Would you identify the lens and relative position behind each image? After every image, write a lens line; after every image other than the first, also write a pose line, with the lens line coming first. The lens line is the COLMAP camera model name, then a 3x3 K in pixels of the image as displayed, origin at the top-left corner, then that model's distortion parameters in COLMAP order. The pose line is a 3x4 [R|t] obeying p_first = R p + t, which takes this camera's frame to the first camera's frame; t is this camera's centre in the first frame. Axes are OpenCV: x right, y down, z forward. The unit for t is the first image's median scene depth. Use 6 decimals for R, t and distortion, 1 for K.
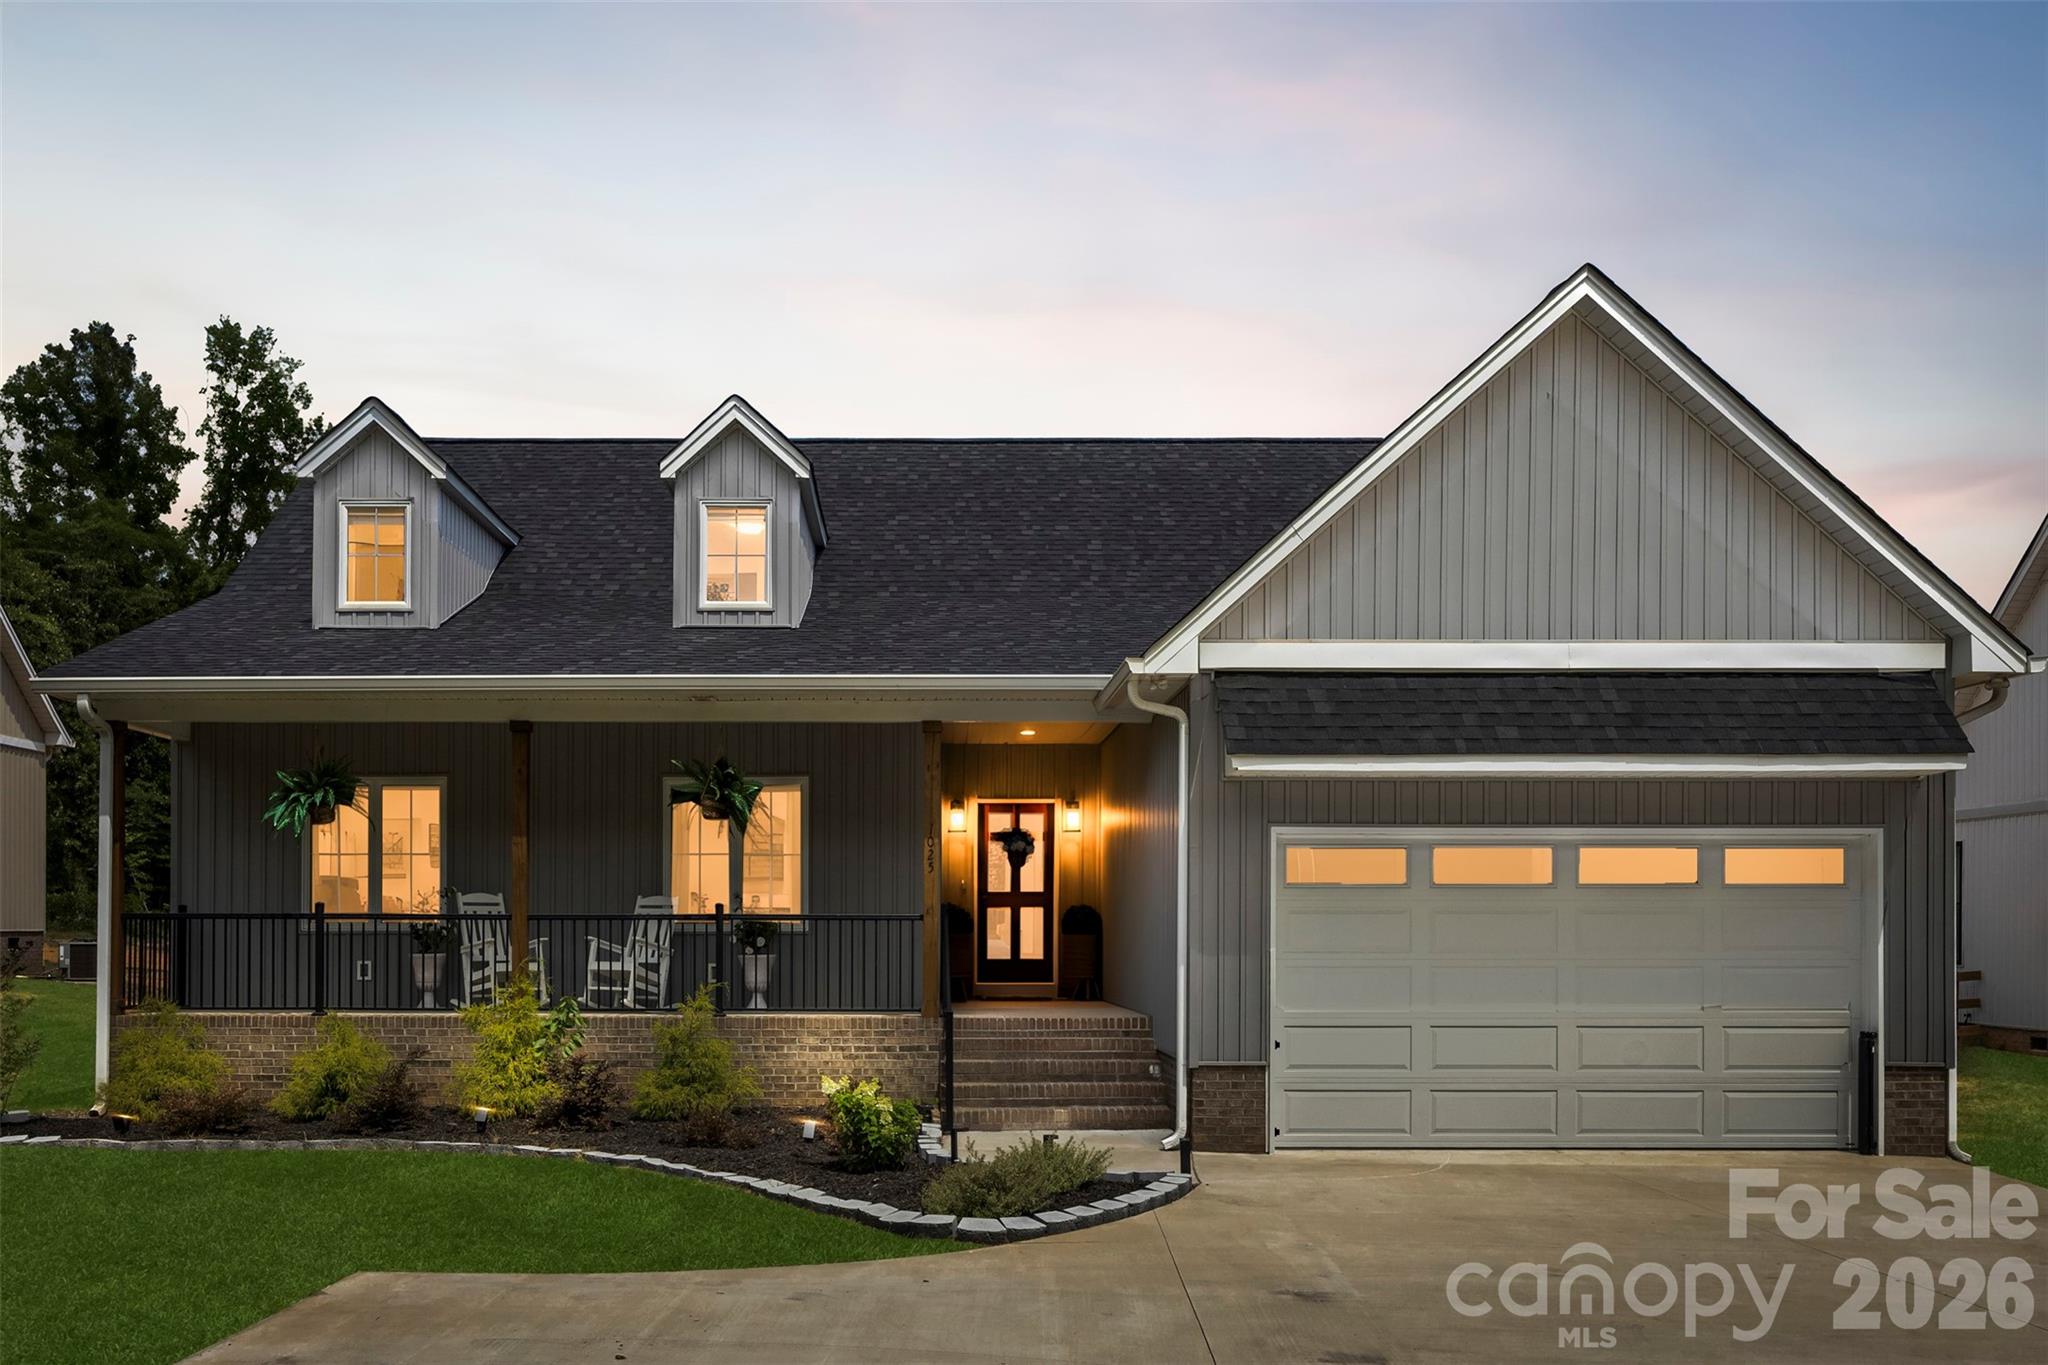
lens RADIAL K [[1802.0, 0, 1024.0], [0, 1802.0, 694.3], [0, 0, 1]] dist [0.021463, 0.002239]
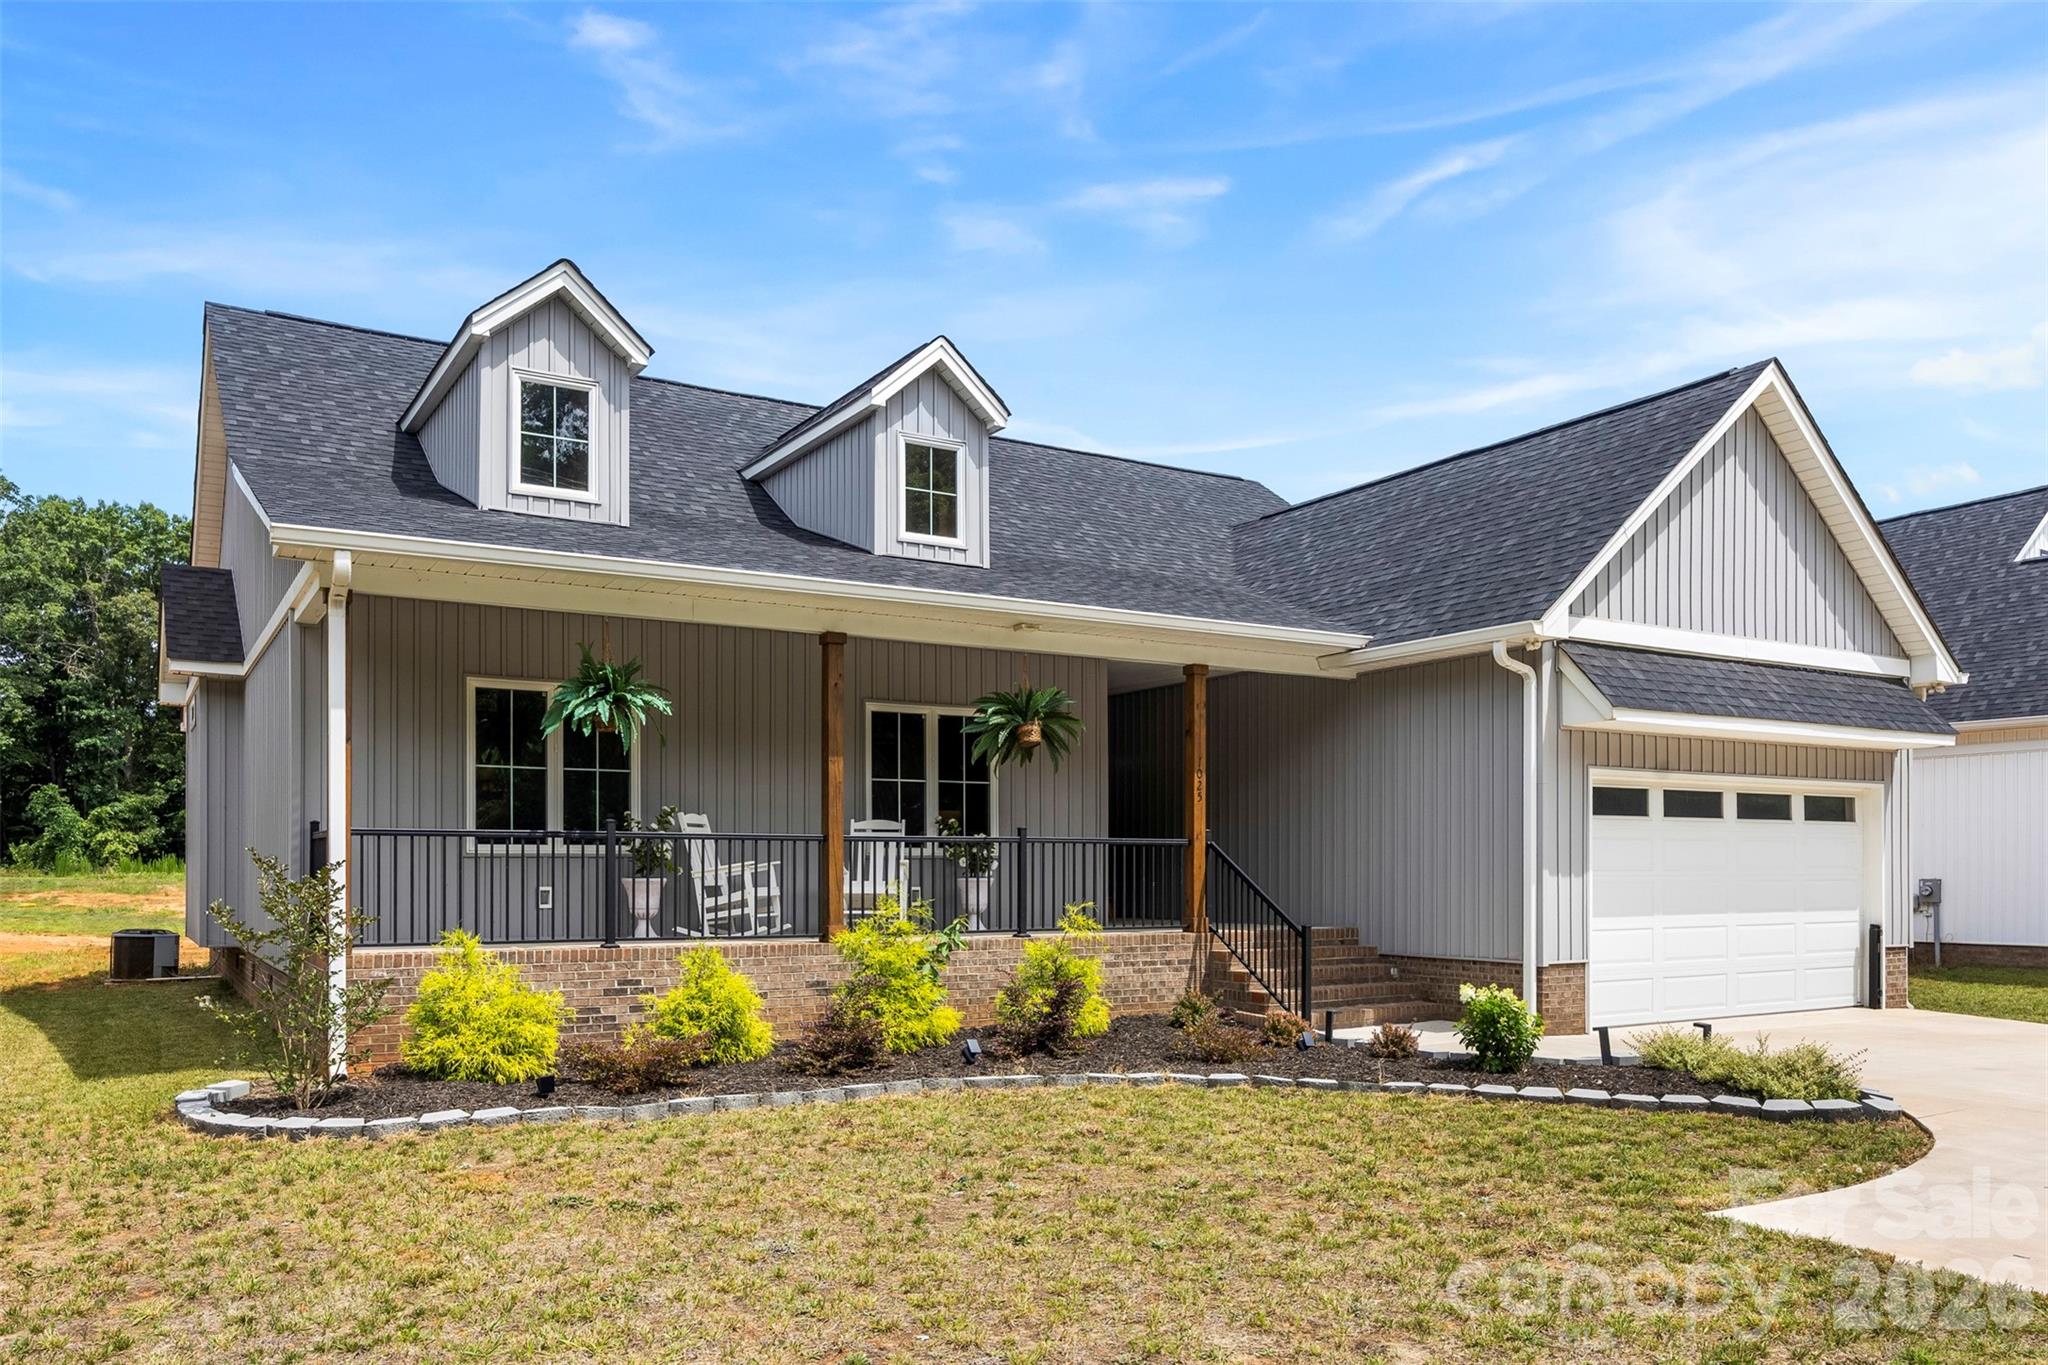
lens RADIAL K [[1401.4, 0, 1023.9], [0, 1401.4, 671.5], [0, 0, 1]] dist [0.027934, 0.000252]
pose [[0.853387, 0.070833, 0.516443, -0.582212], [-0.064763, 0.997456, -0.029791, 0.051675], [-0.517240, -0.008023, 0.855803, 0.316474]]
